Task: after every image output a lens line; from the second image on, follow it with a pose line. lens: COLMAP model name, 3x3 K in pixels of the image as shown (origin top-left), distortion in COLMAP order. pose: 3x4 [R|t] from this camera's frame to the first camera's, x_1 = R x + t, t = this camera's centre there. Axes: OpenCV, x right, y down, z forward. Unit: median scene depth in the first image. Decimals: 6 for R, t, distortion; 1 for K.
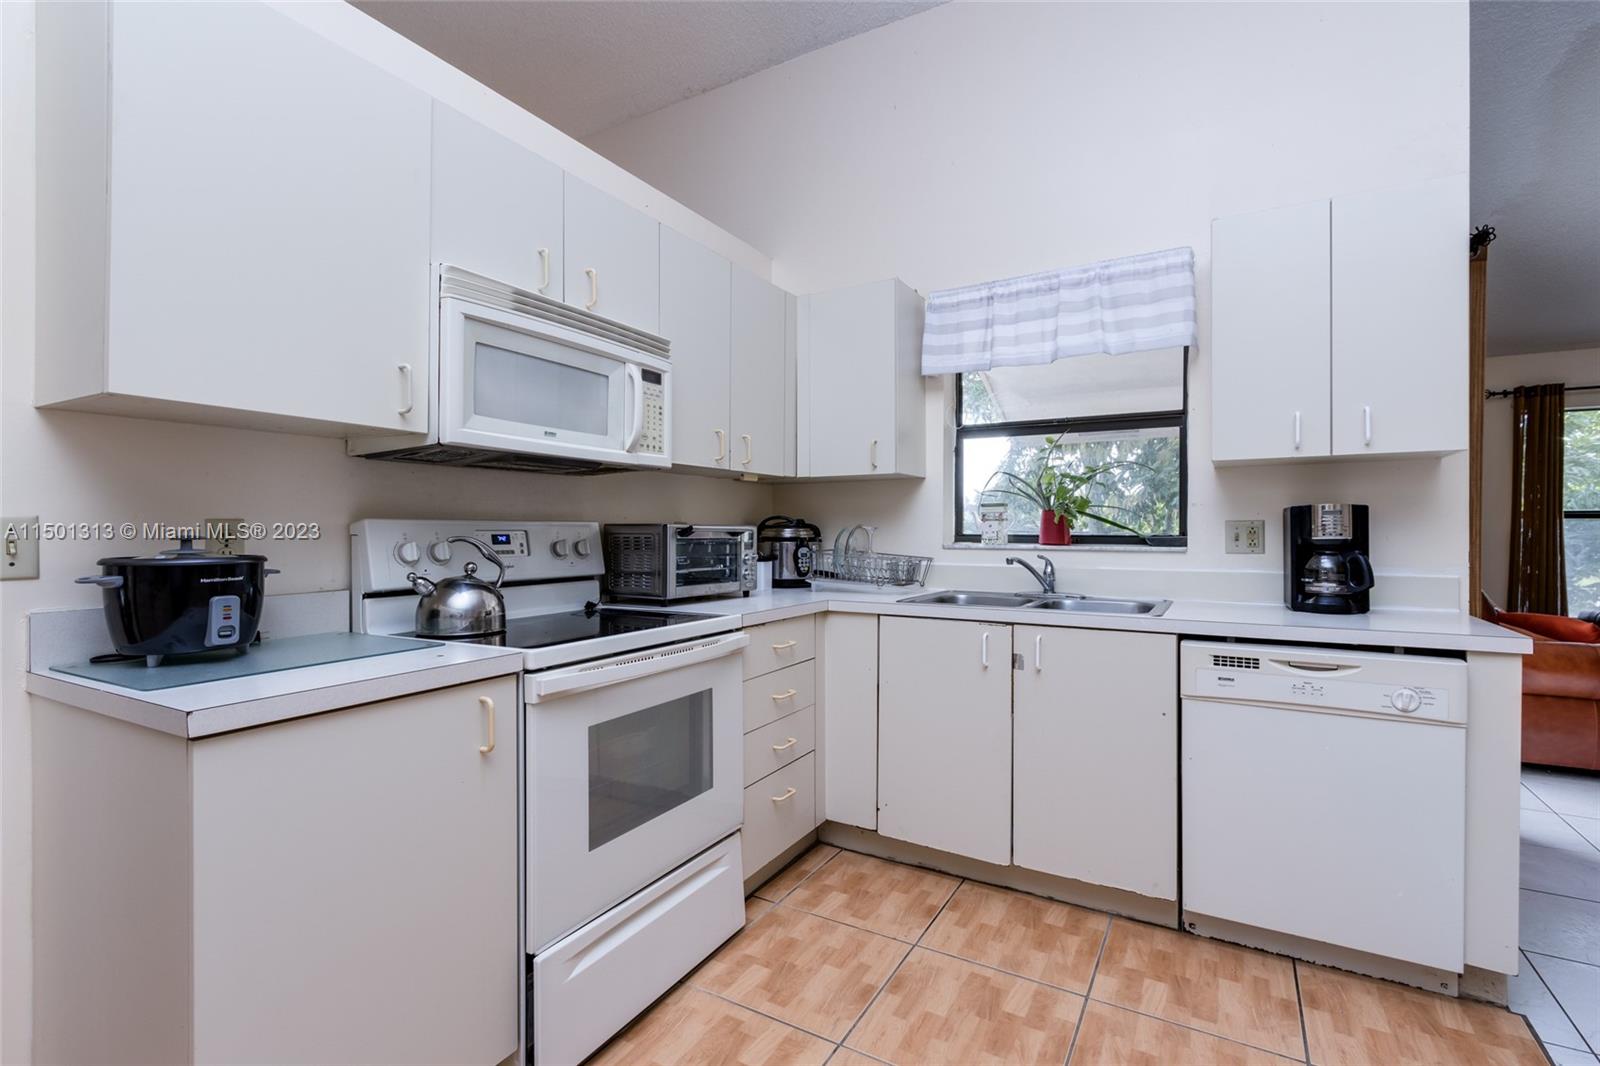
lens RADIAL K [[730.5, 0, 806.9], [0, 730.5, 531.0], [0, 0, 1]] dist [0.005468, -0.002313]
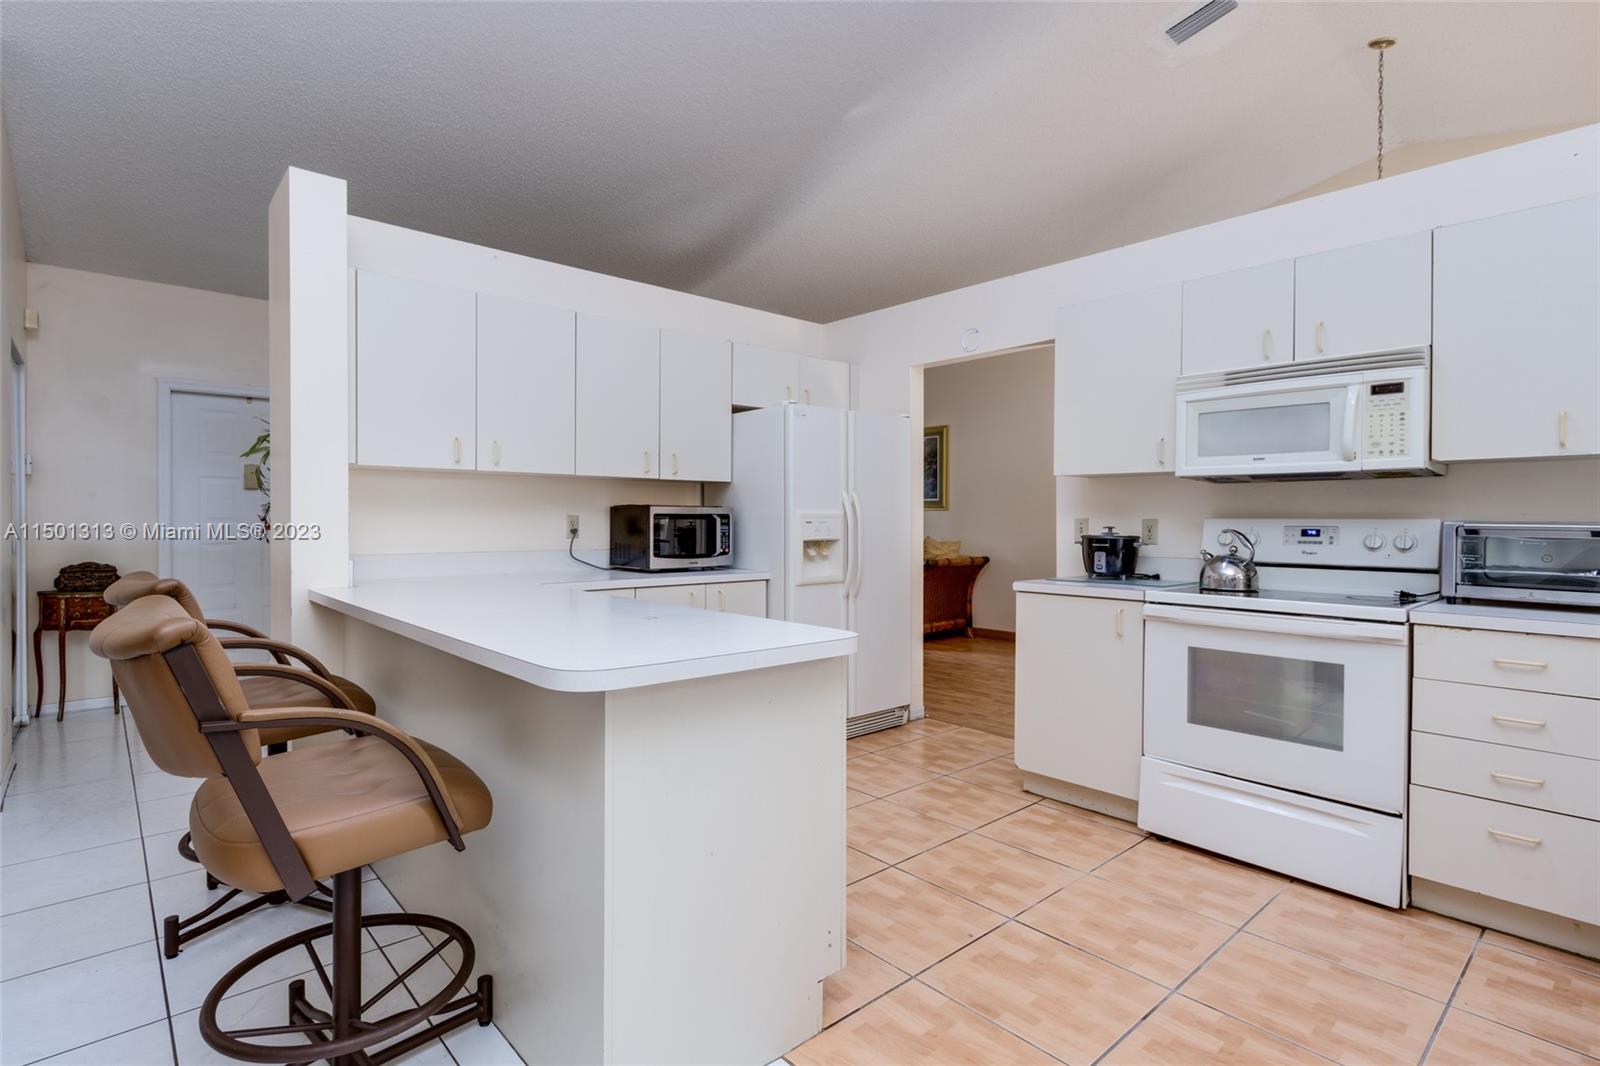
lens RADIAL K [[784.5, 0, 757.1], [0, 784.5, 520.9], [0, 0, 1]] dist [-0.002862, -0.000104]
pose [[-0.336917, 0.000631, -0.941534, 1.307146], [-0.008089, 0.999961, 0.003564, -0.007665], [0.941500, 0.008817, -0.336899, 0.534737]]
